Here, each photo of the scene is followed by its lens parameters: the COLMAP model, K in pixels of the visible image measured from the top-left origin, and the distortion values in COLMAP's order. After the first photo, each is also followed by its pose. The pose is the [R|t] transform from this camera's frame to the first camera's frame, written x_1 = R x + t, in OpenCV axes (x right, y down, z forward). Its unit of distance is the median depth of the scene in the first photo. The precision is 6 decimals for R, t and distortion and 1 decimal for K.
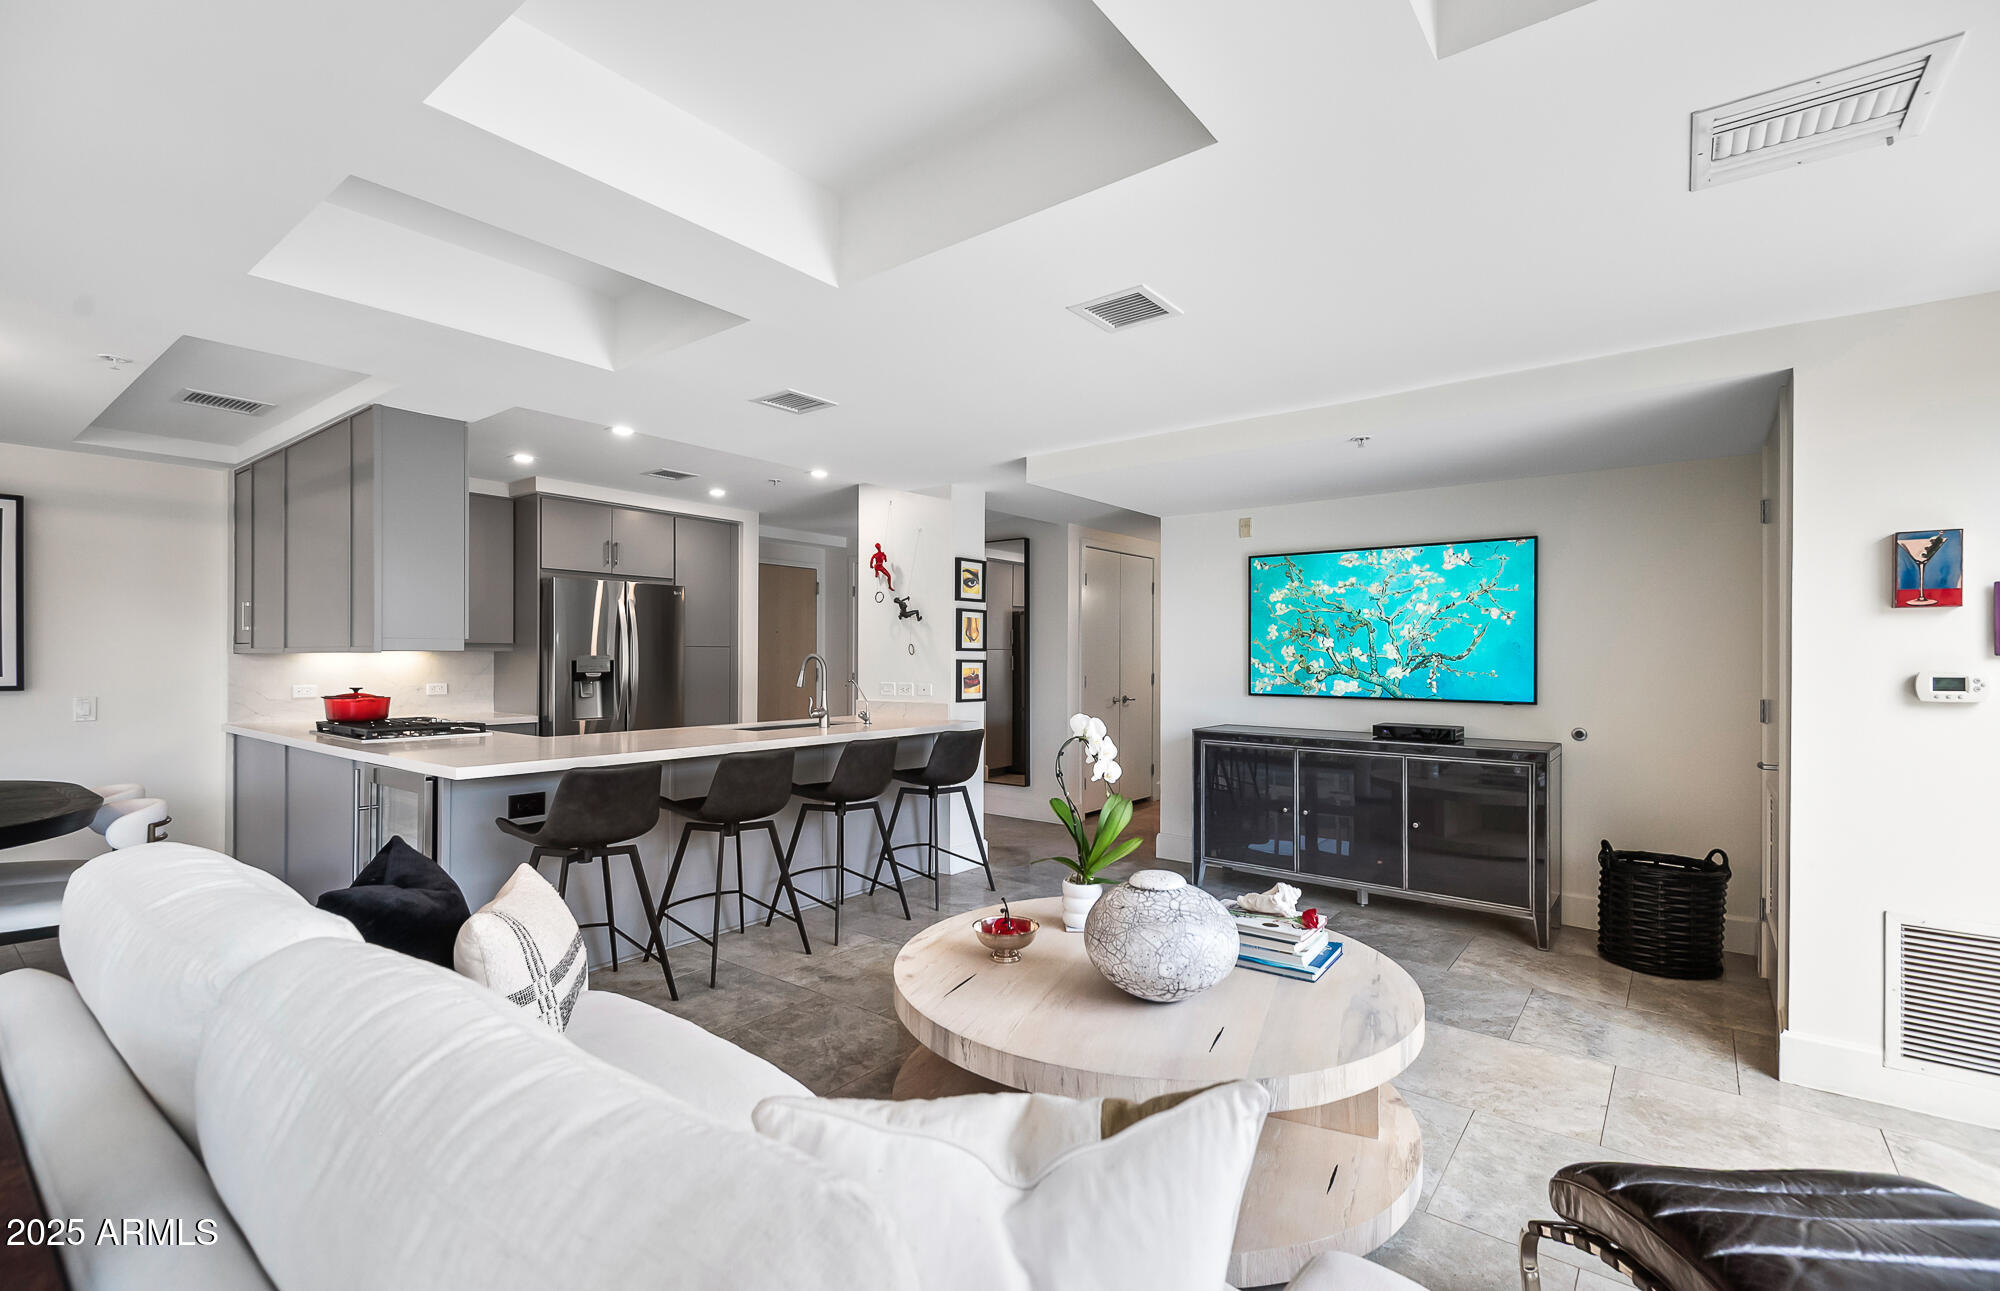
lens RADIAL K [[880.4, 0, 998.8], [0, 880.4, 655.6], [0, 0, 1]] dist [-0.000920, -0.001746]
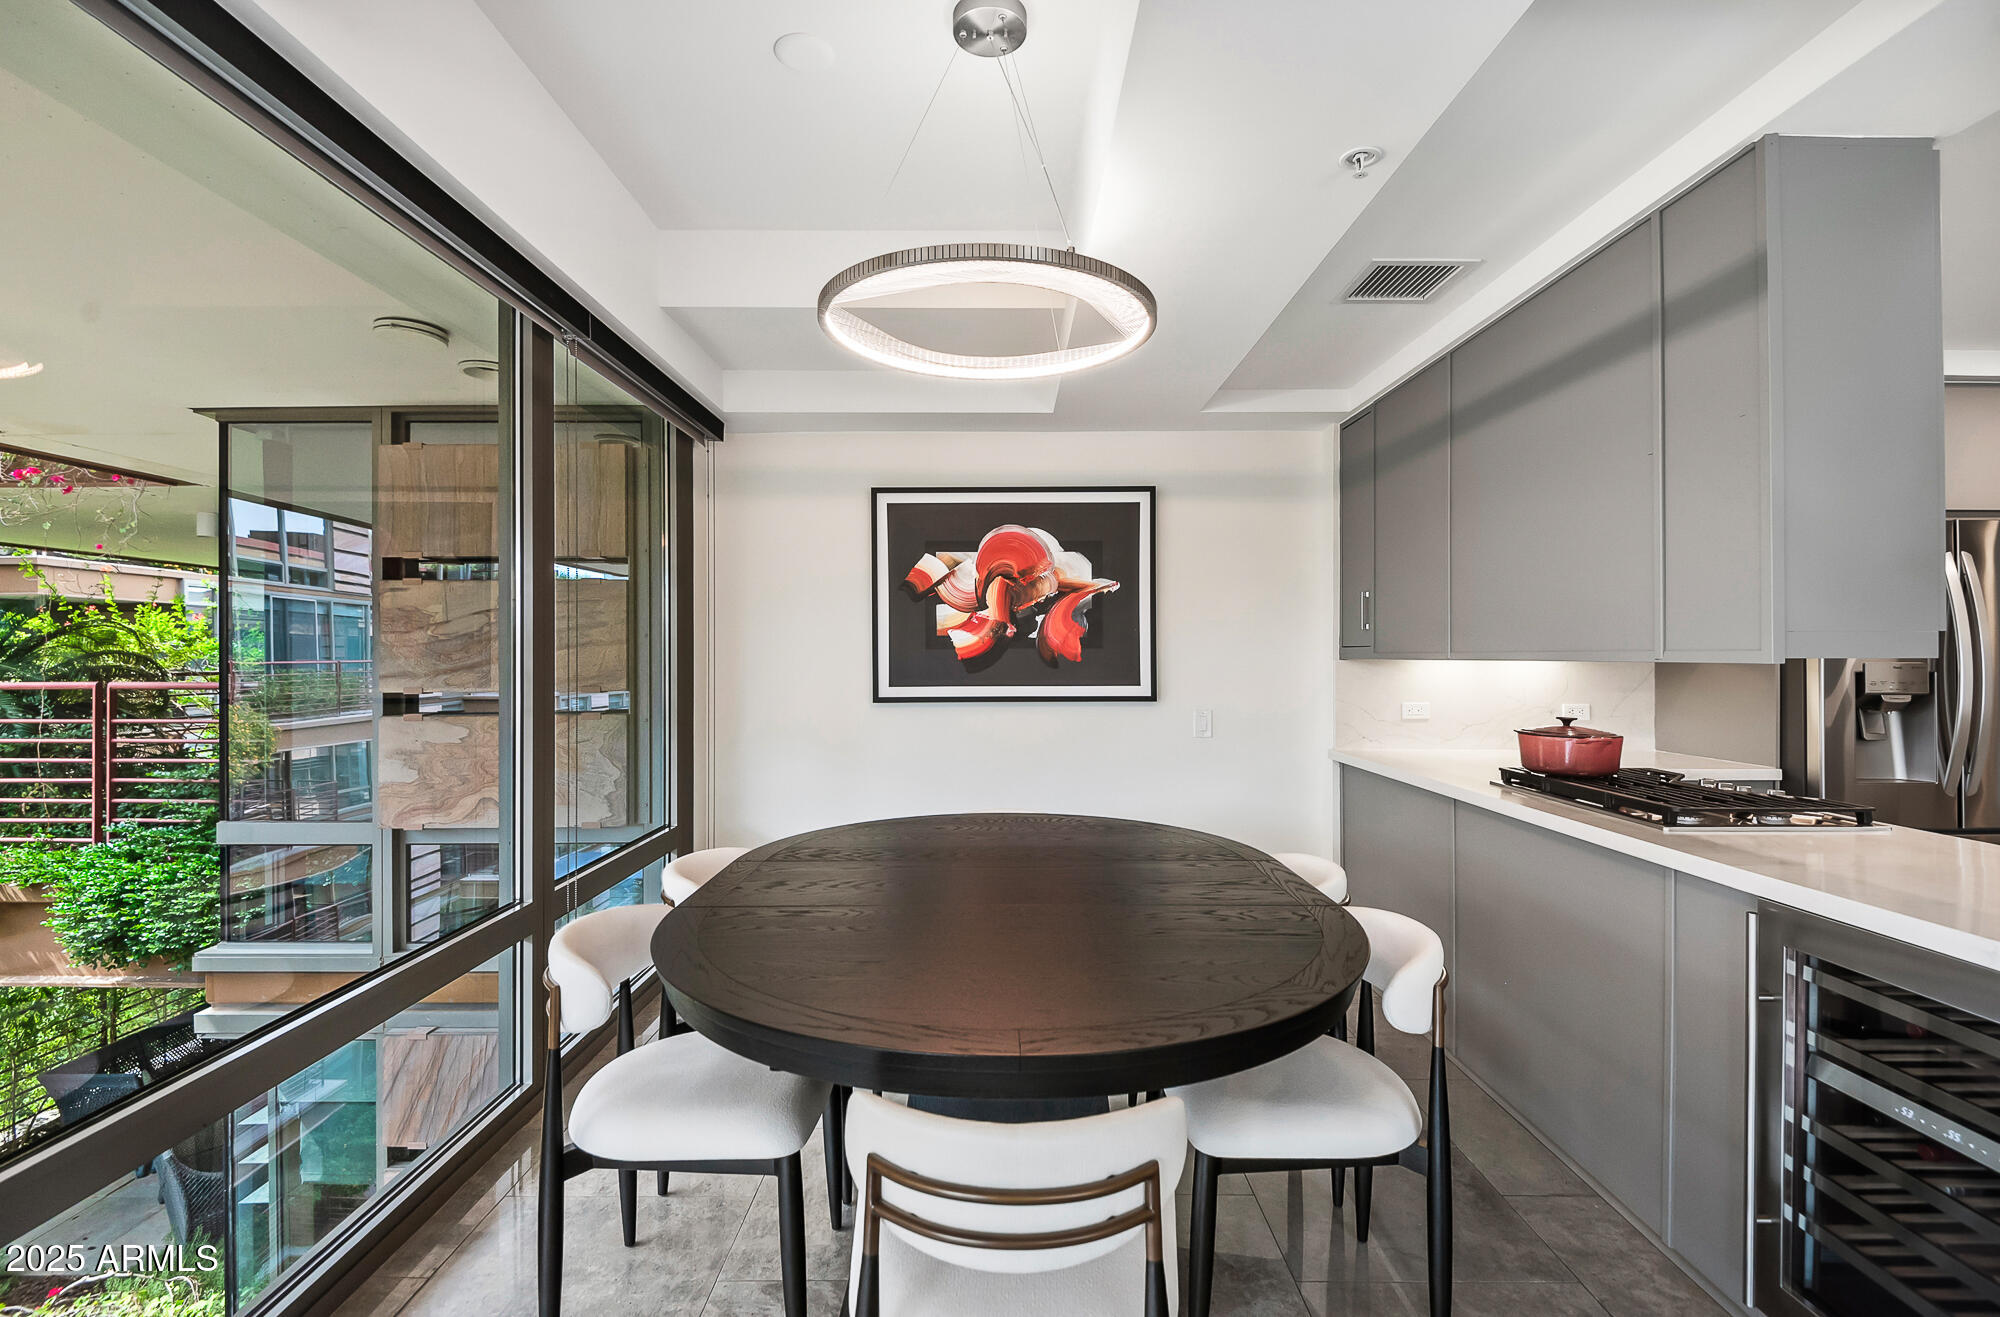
lens RADIAL K [[895.1, 0, 1013.2], [0, 895.1, 655.7], [0, 0, 1]] dist [-0.000747, -0.003157]
pose [[0.622185, -0.002117, -0.782867, -0.406083], [0.004904, 0.999987, 0.001194, -0.008109], [0.782855, -0.004582, 0.622188, 0.262130]]
